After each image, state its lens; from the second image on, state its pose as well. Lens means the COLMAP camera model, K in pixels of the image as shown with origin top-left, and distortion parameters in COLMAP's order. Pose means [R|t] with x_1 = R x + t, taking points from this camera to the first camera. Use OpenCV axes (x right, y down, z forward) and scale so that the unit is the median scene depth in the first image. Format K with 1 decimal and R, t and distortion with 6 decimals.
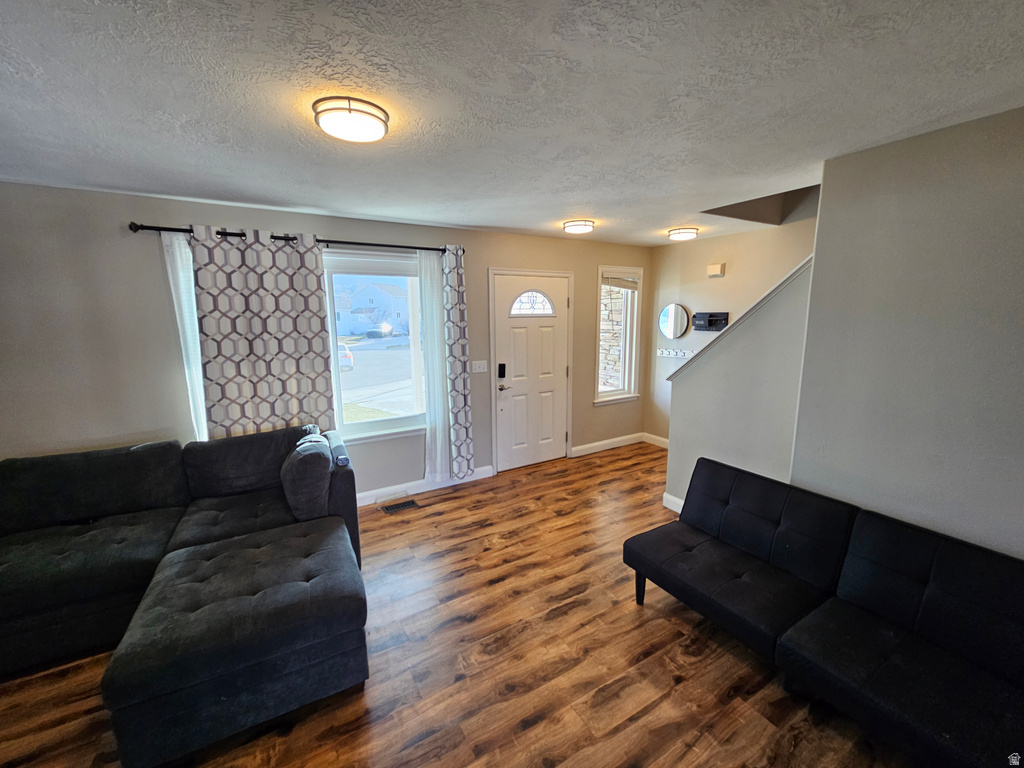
lens RADIAL K [[420.1, 0, 512.0], [0, 420.1, 384.0], [0, 0, 1]] dist [-0.000312, -0.000036]
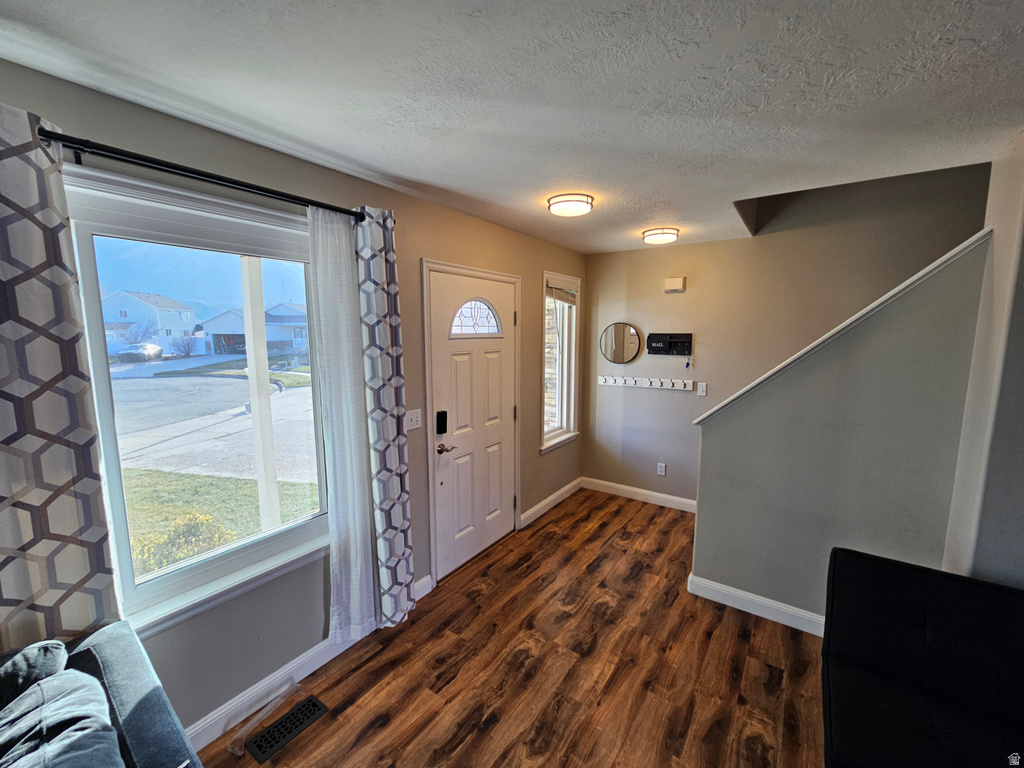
lens RADIAL K [[420.1, 0, 512.0], [0, 420.1, 384.0], [0, 0, 1]] dist [-0.000312, -0.000036]
pose [[0.910535, -0.042620, 0.411230, -0.194450], [0.060677, 0.997677, -0.030950, -0.066159], [-0.408955, 0.053133, 0.911006, 0.393938]]
